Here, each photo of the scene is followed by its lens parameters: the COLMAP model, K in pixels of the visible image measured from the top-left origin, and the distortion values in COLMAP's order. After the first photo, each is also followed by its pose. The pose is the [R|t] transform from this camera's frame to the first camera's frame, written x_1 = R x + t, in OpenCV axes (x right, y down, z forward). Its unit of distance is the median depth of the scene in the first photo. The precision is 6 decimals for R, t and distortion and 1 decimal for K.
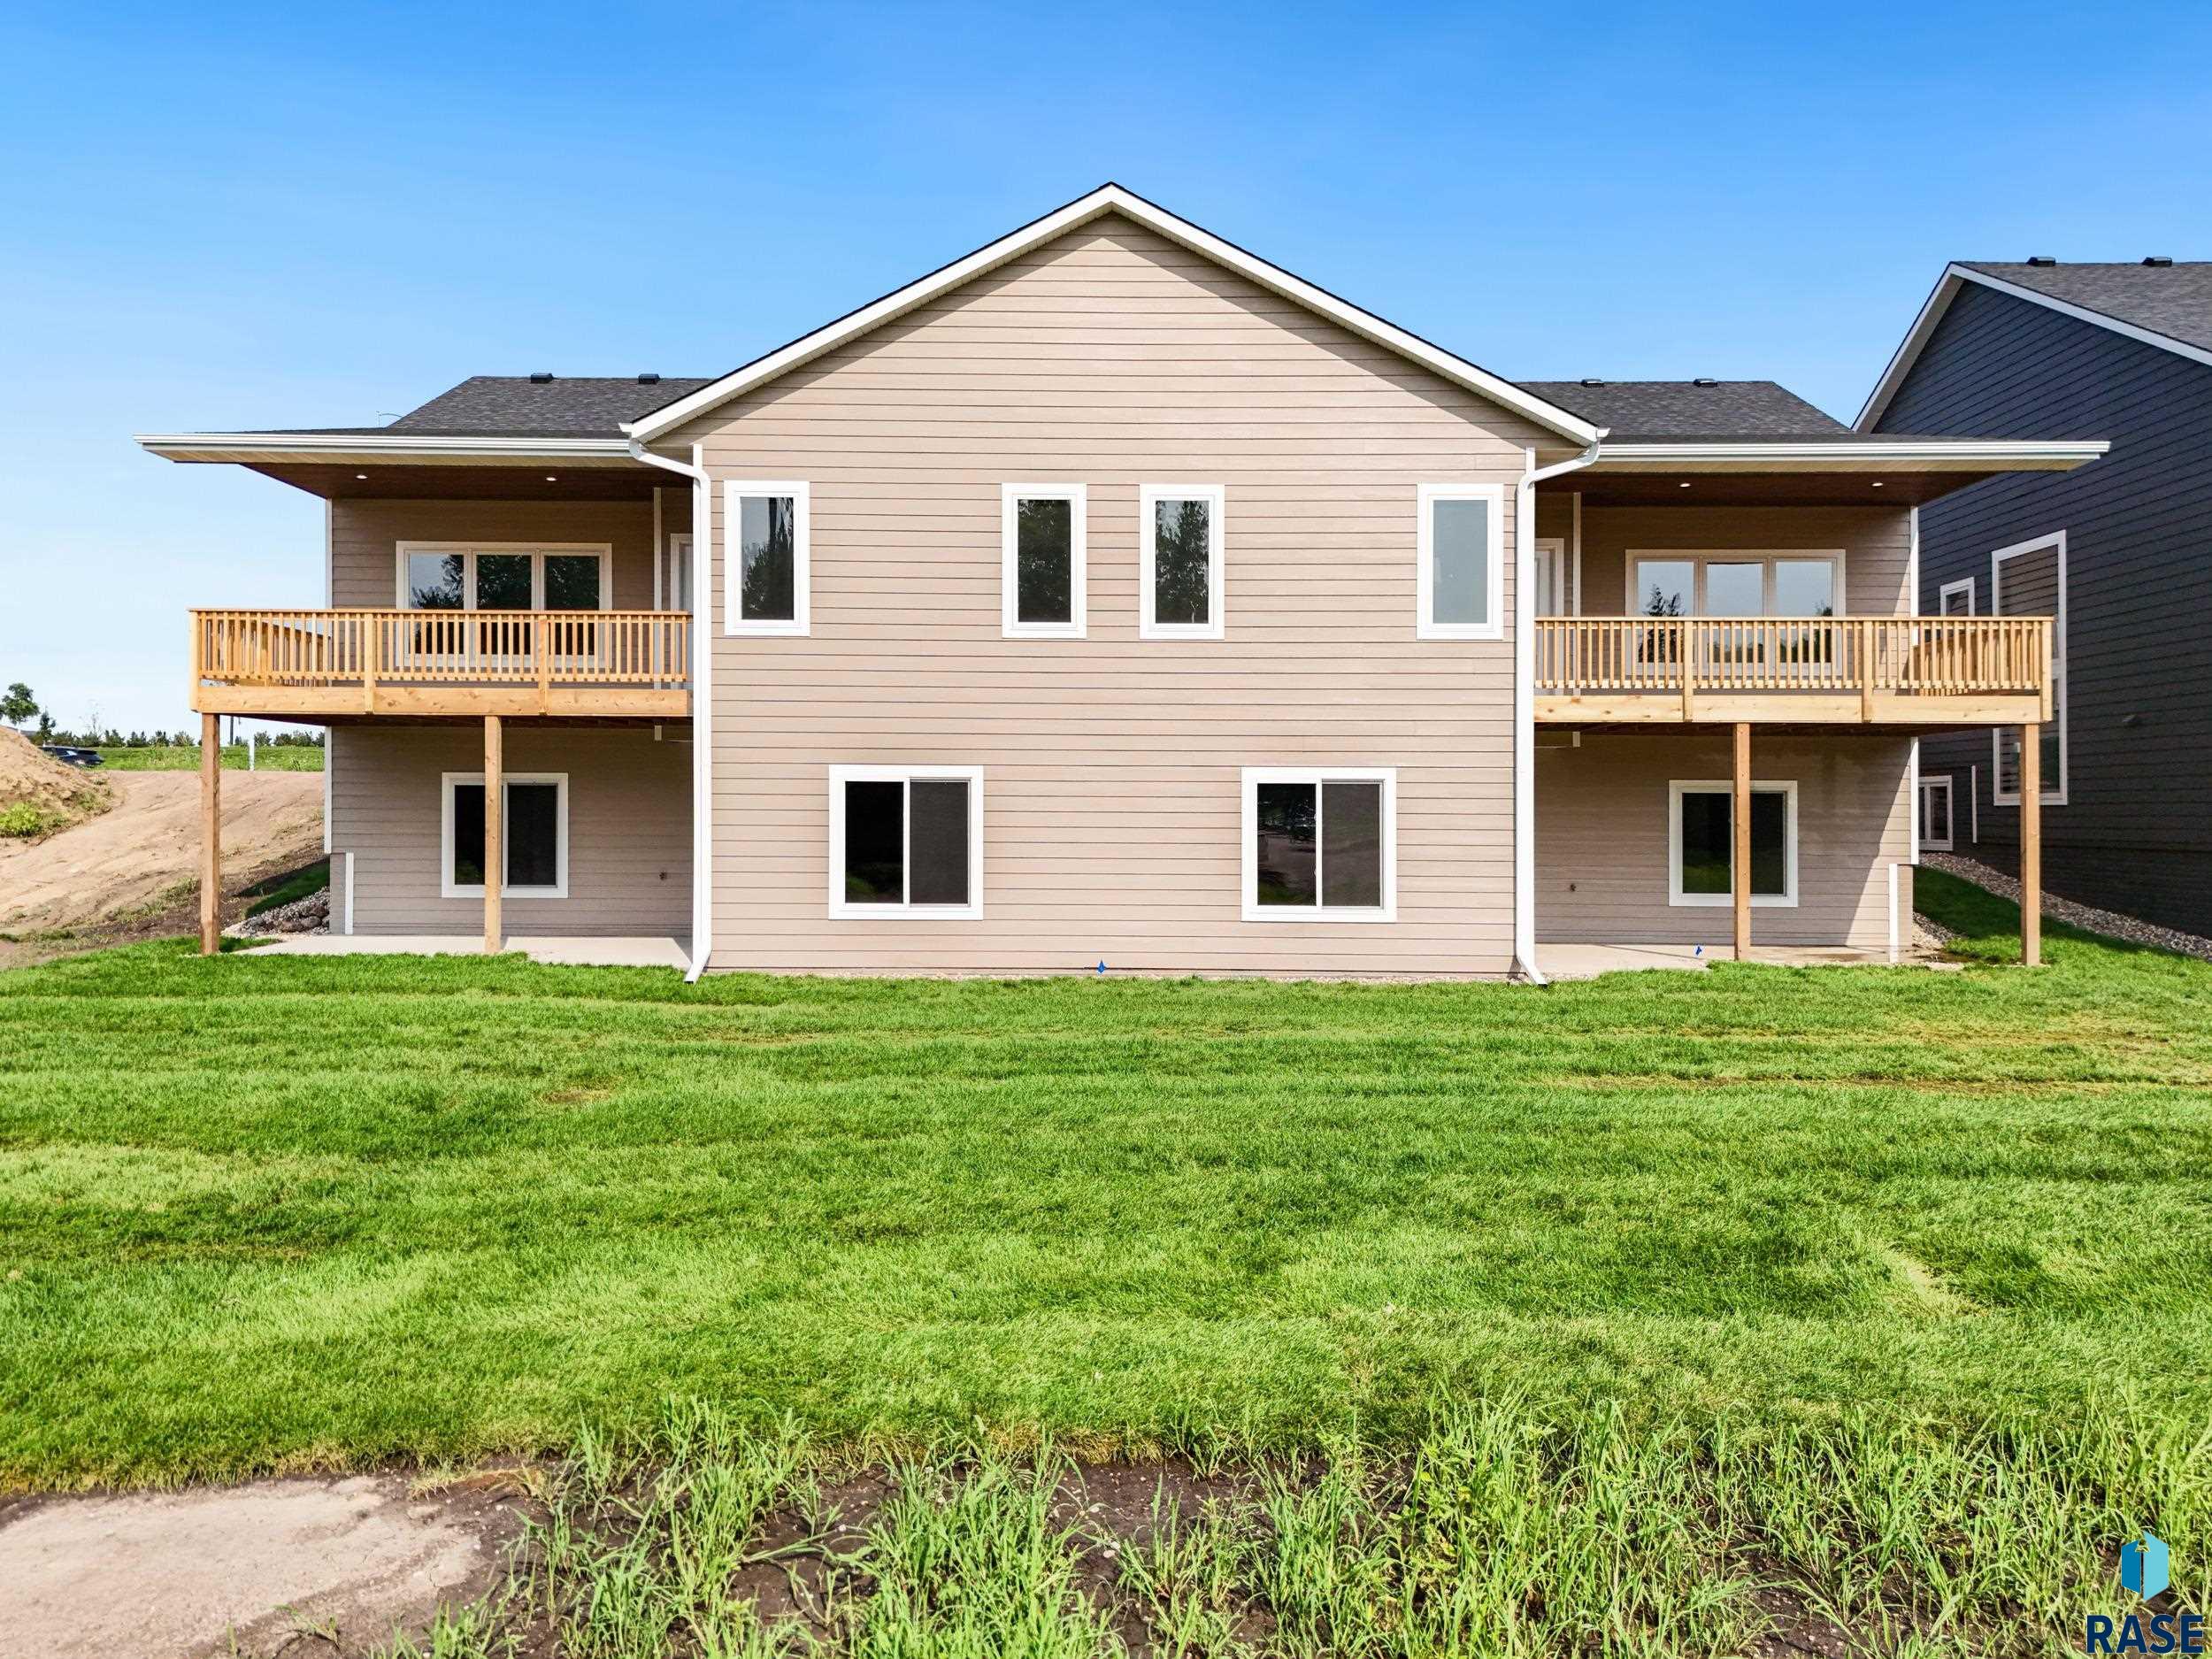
lens RADIAL K [[1609.5, 0, 1106.0], [0, 1609.5, 829.5], [0, 0, 1]] dist [0.030372, -0.003525]
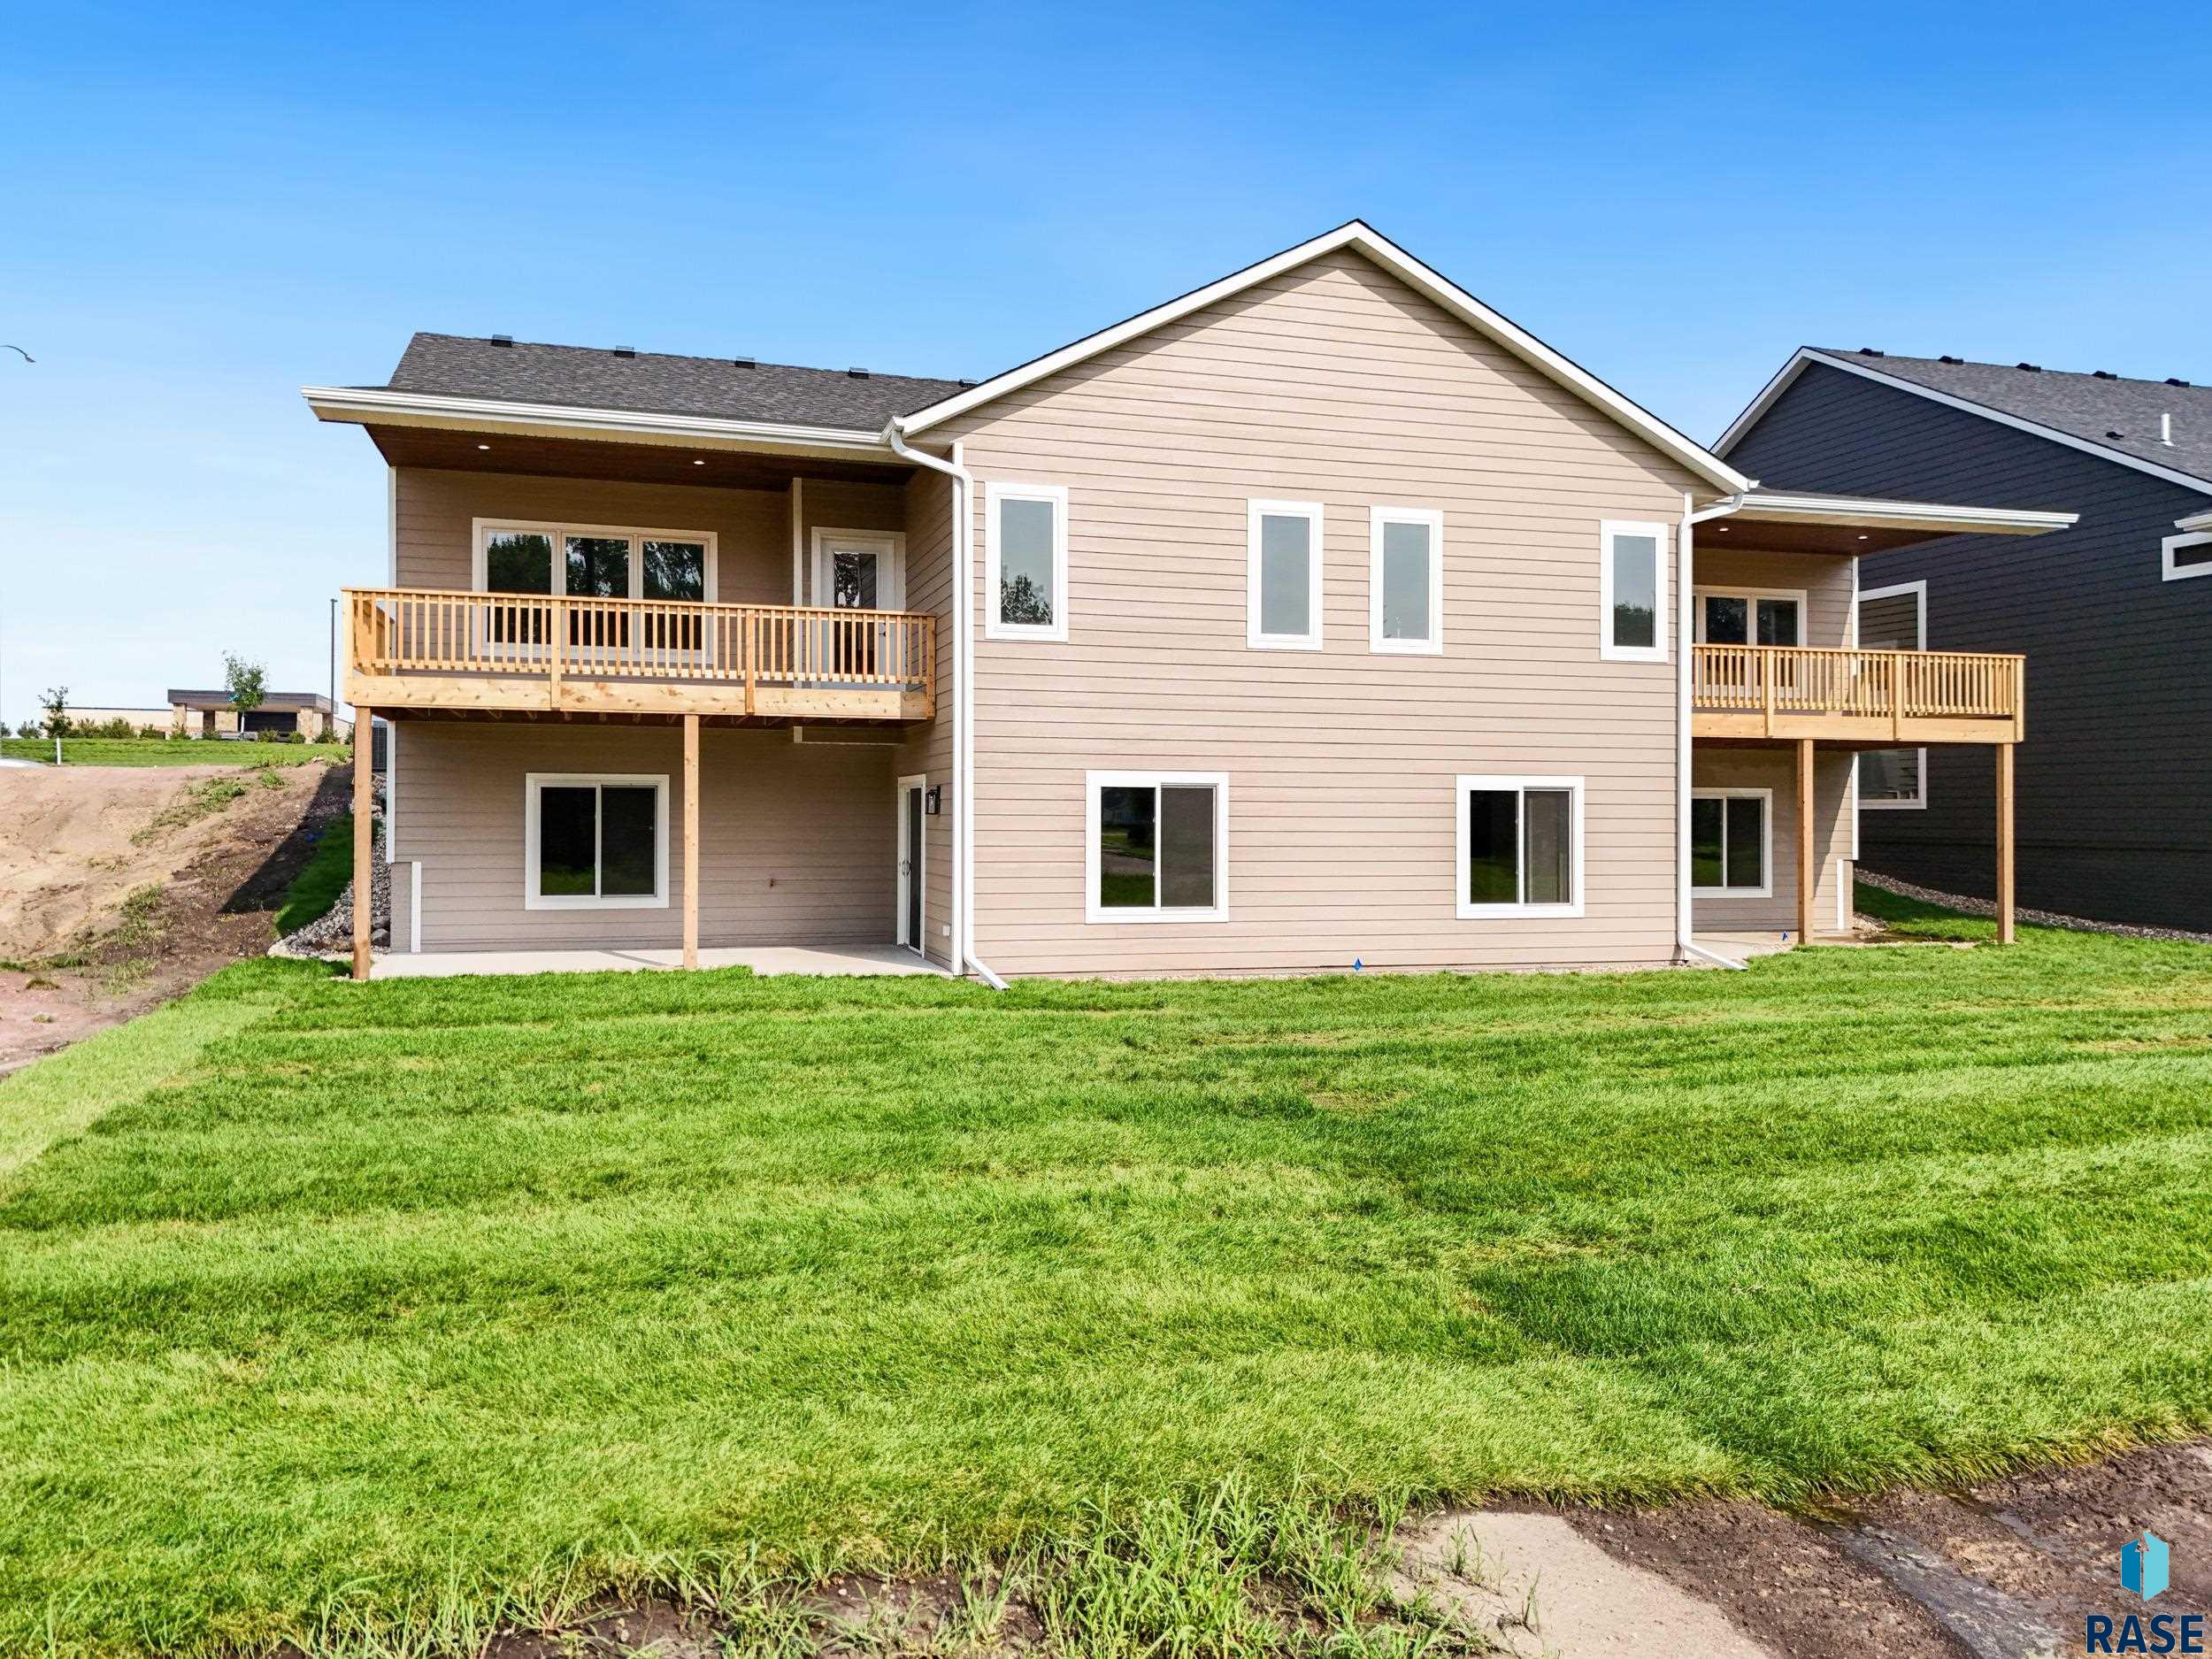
lens RADIAL K [[1661.3, 0, 1106.0], [0, 1661.3, 829.5], [0, 0, 1]] dist [0.019583, -0.008187]
pose [[0.955786, -0.002895, 0.294048, -0.451530], [0.003215, 0.999995, -0.000603, -0.002480], [-0.294044, 0.001522, 0.955791, 0.009254]]
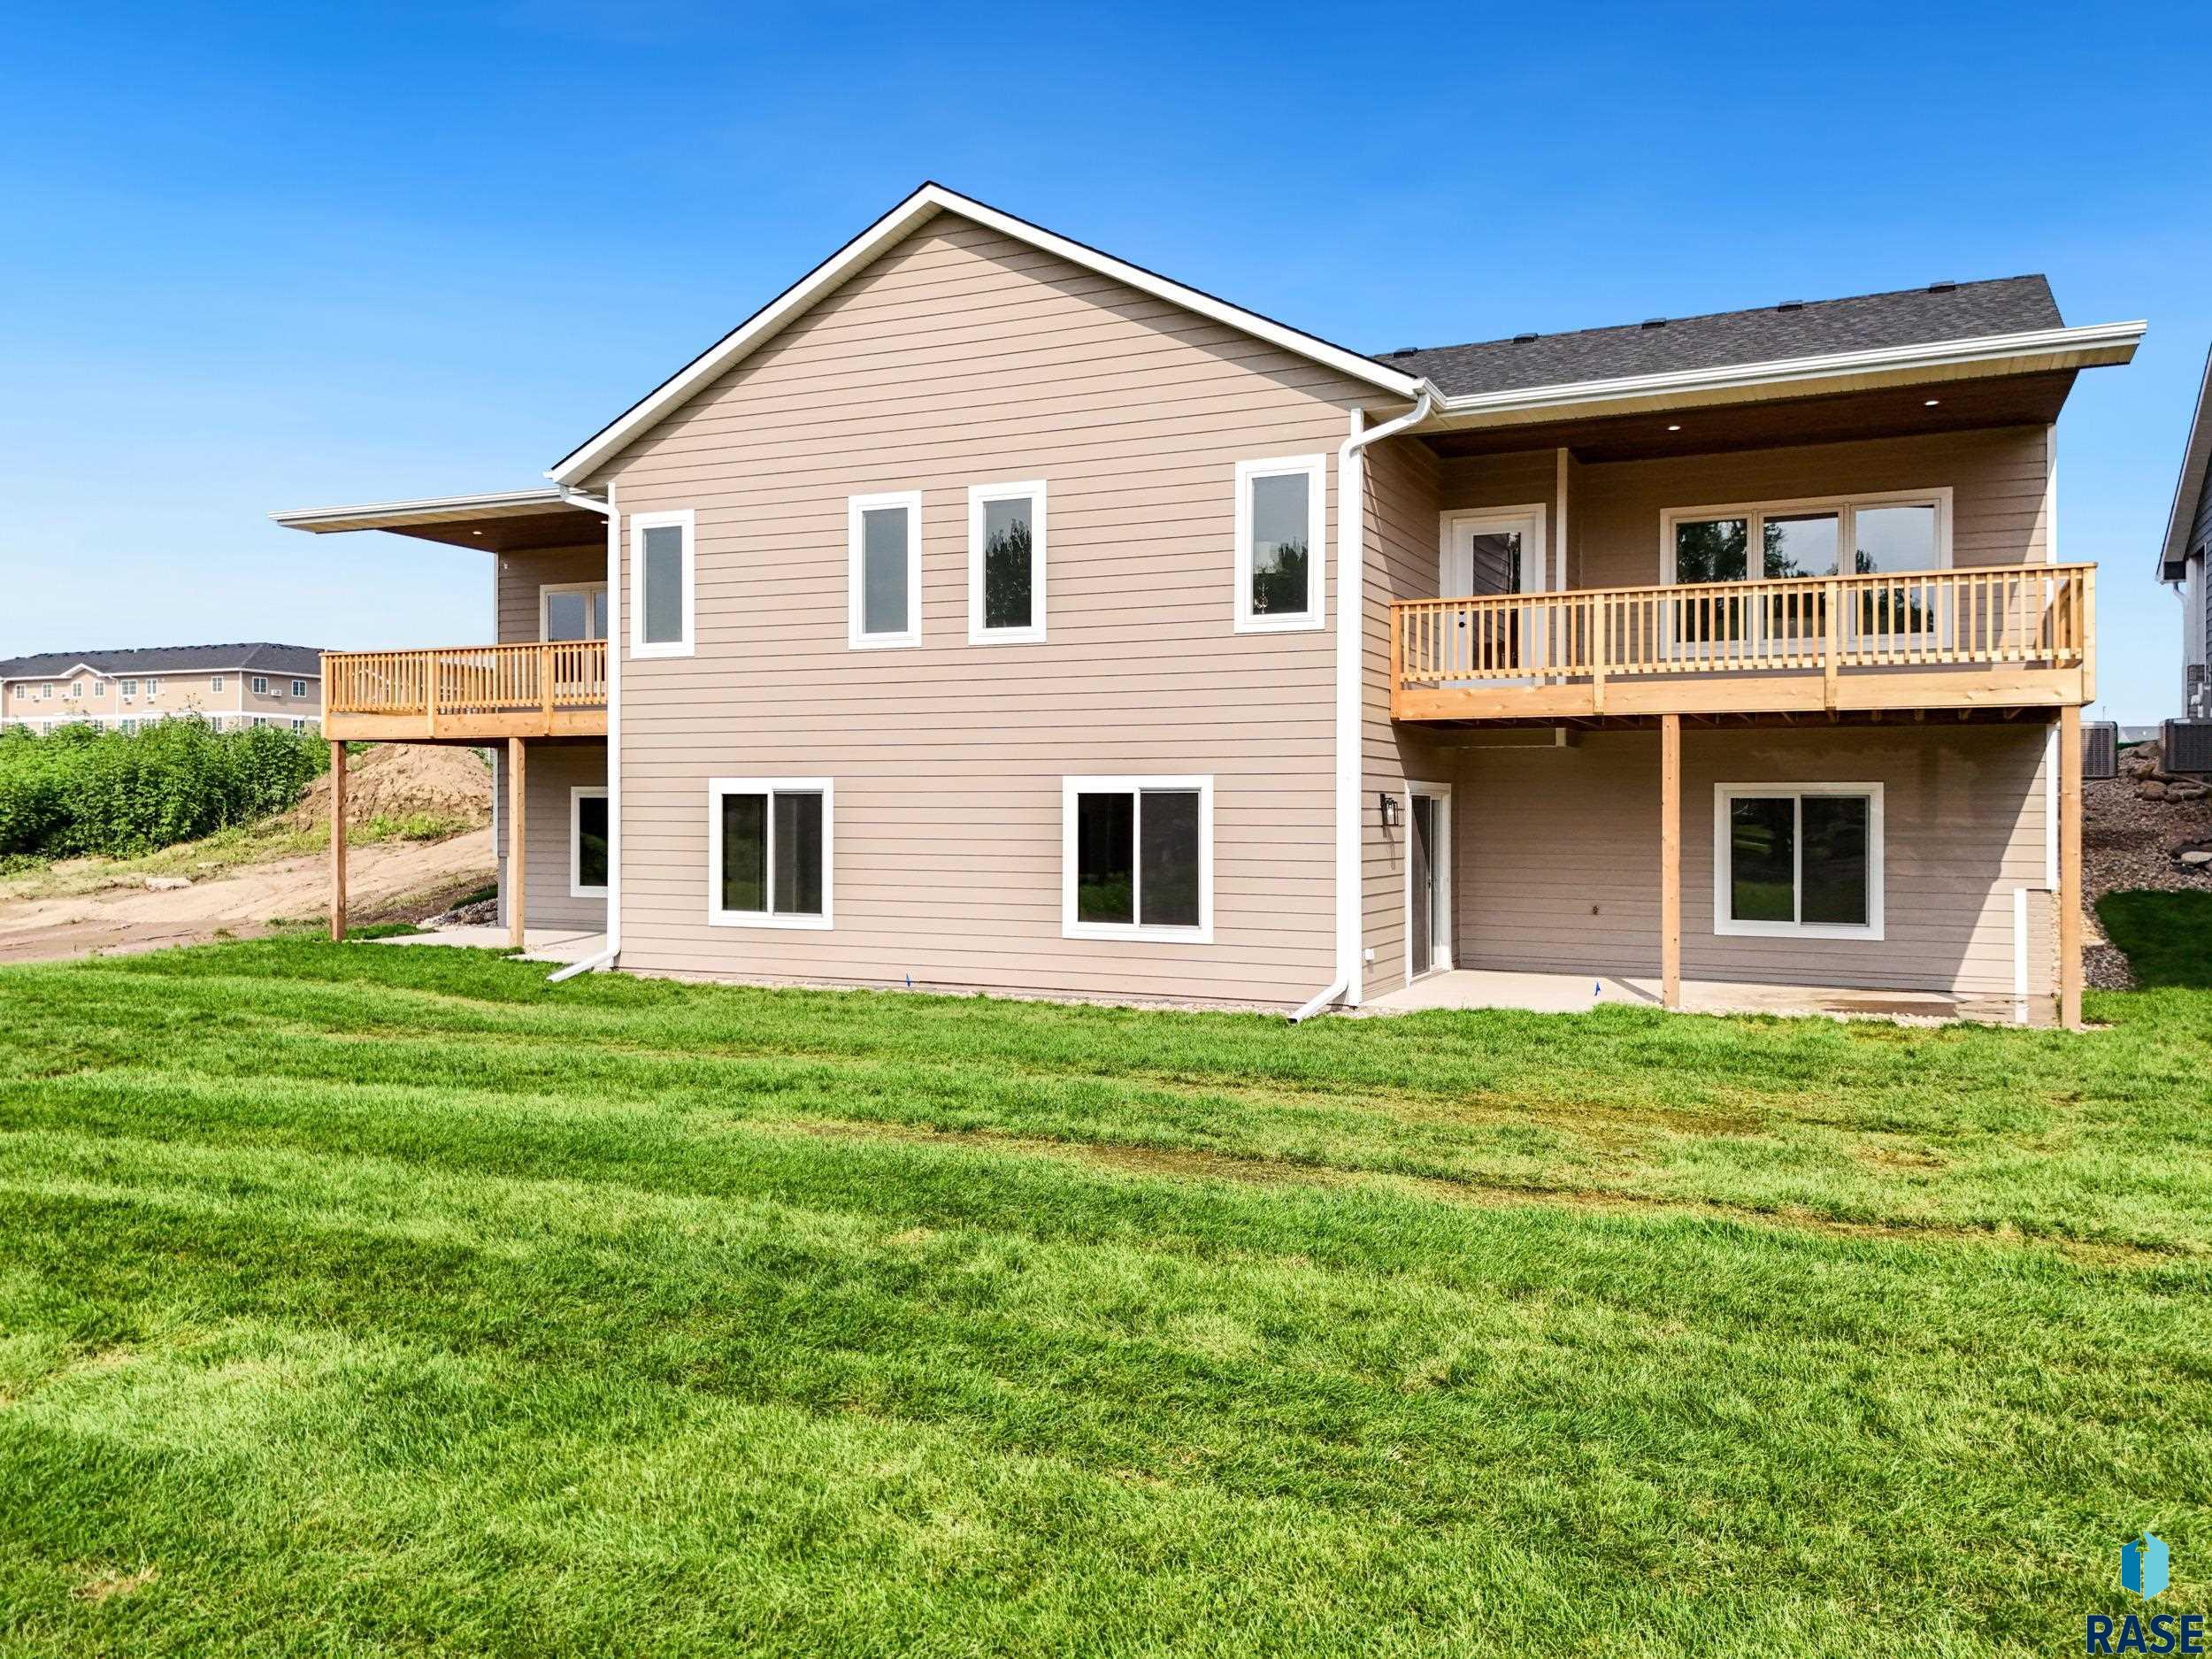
lens RADIAL K [[1661.3, 0, 1106.0], [0, 1661.3, 829.5], [0, 0, 1]] dist [0.019583, -0.008187]
pose [[0.913998, 0.001600, -0.405716, 0.489579], [-0.002048, 0.999998, -0.000671, -0.006466], [0.405714, 0.001445, 0.913999, 0.112752]]
